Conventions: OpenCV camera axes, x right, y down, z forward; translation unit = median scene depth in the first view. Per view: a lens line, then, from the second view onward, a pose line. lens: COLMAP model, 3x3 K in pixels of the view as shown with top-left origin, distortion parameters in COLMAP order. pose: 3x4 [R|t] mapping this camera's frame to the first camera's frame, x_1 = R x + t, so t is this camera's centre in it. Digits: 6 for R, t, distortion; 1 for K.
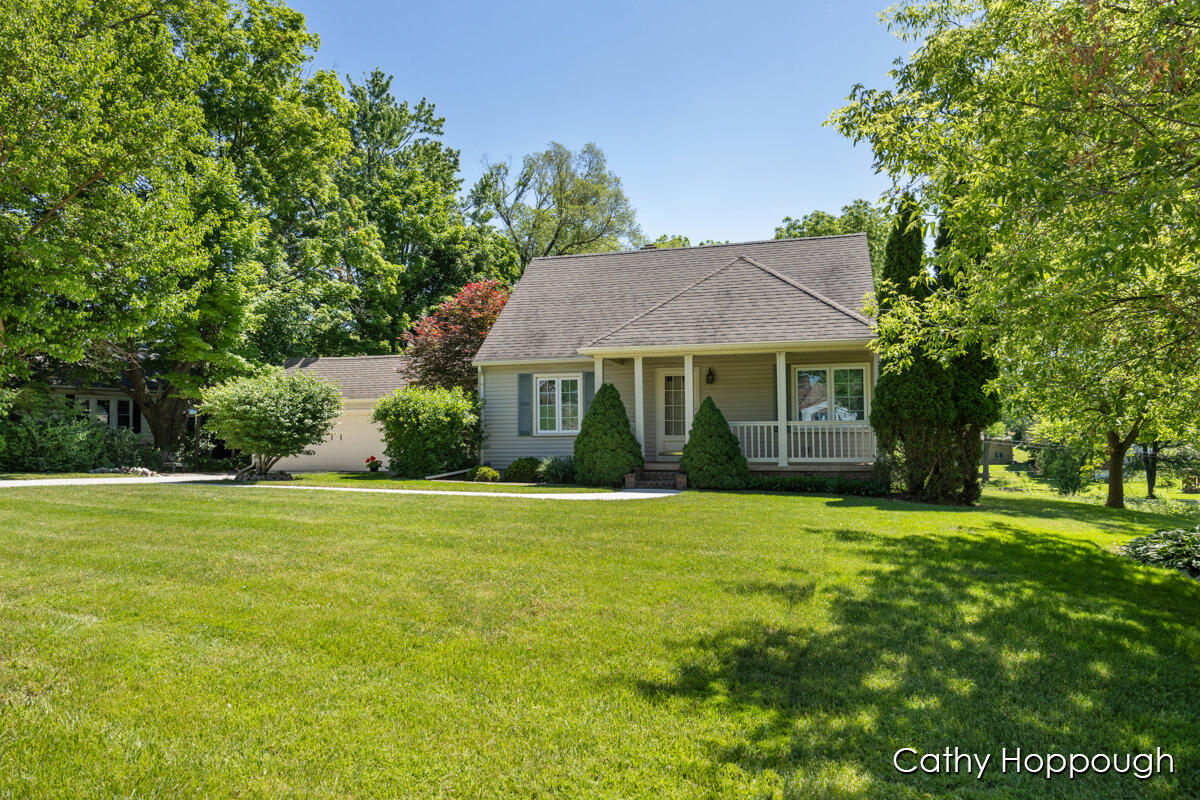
lens RADIAL K [[777.4, 0, 600.0], [0, 777.4, 400.0], [0, 0, 1]] dist [0.003773, 0.000415]
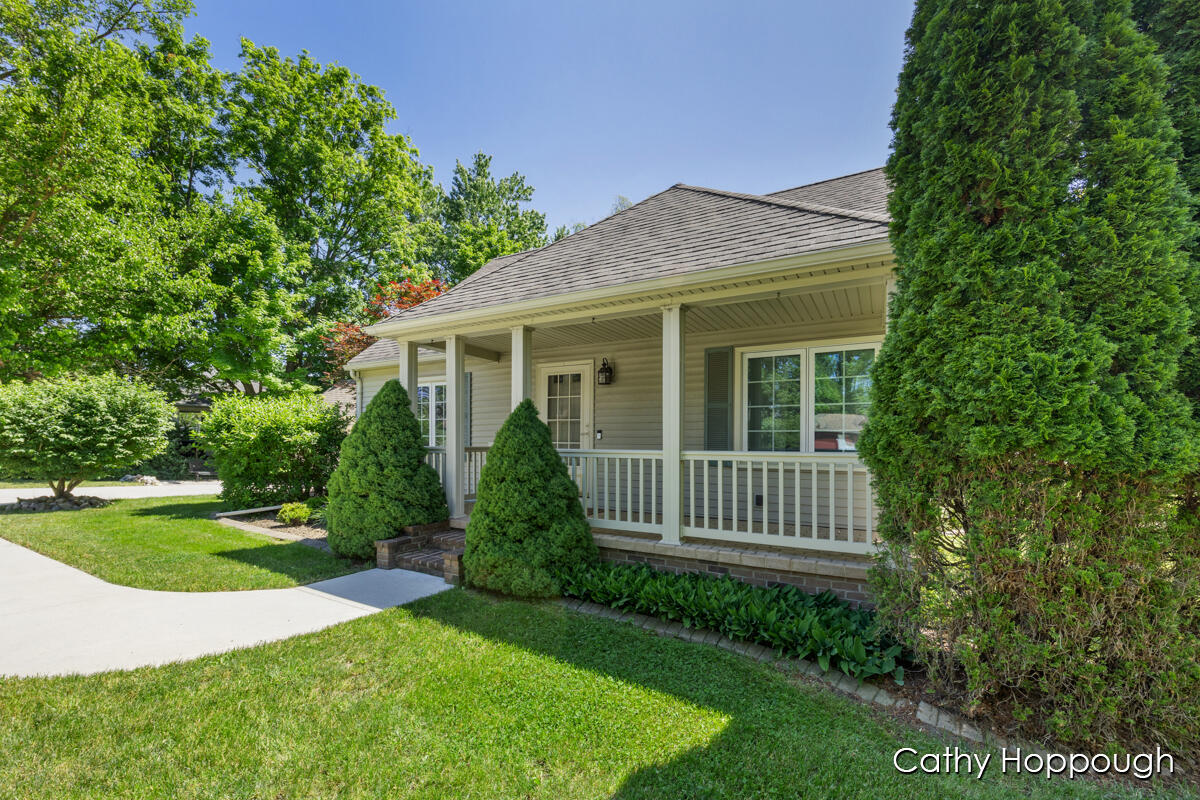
lens RADIAL K [[491.1, 0, 598.8], [0, 491.1, 445.1], [0, 0, 1]] dist [-0.001594, -0.000114]
pose [[0.963849, 0.018943, -0.265776, 0.227765], [-0.008290, 0.999119, 0.041145, 0.010116], [0.266321, -0.037454, 0.963156, 0.583509]]
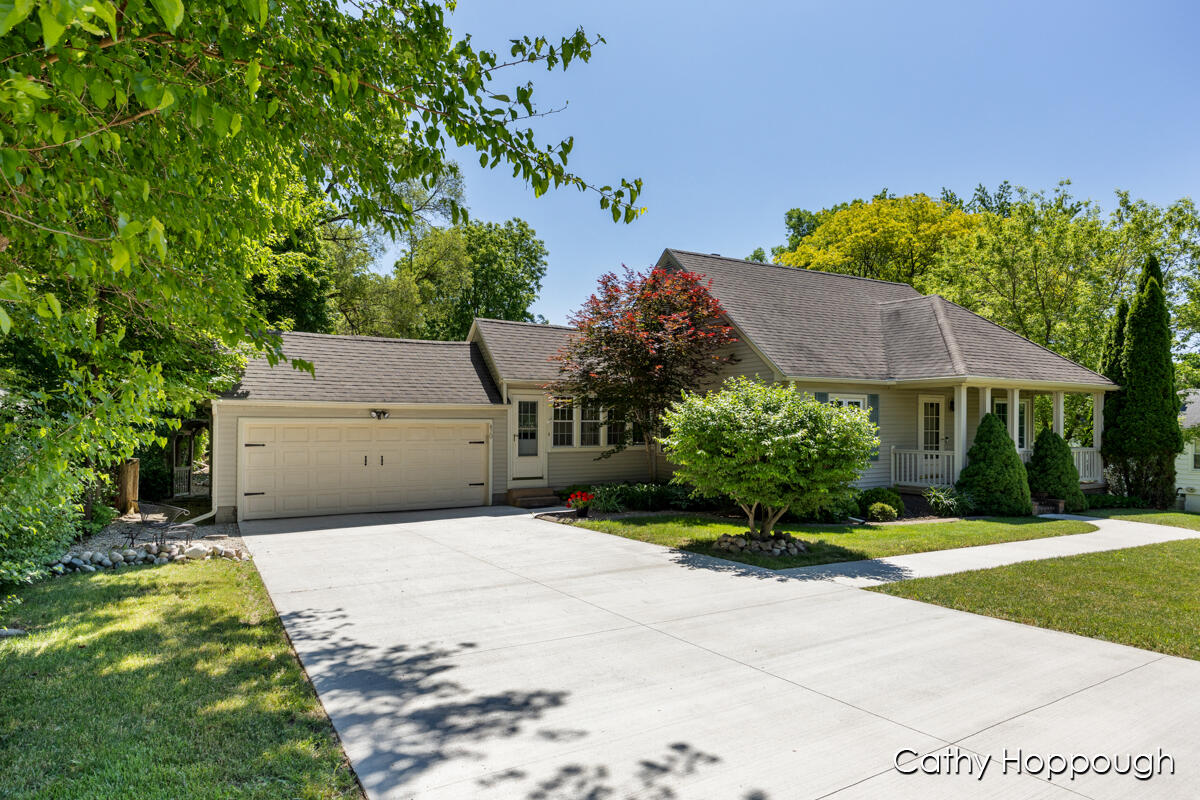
lens RADIAL K [[730.2, 0, 600.0], [0, 730.2, 400.0], [0, 0, 1]] dist [-0.002833, -0.000261]
pose [[0.695410, 0.034127, 0.717802, -0.885282], [-0.041184, 0.999123, -0.007603, -0.008662], [-0.717432, -0.024275, 0.696205, 0.610235]]
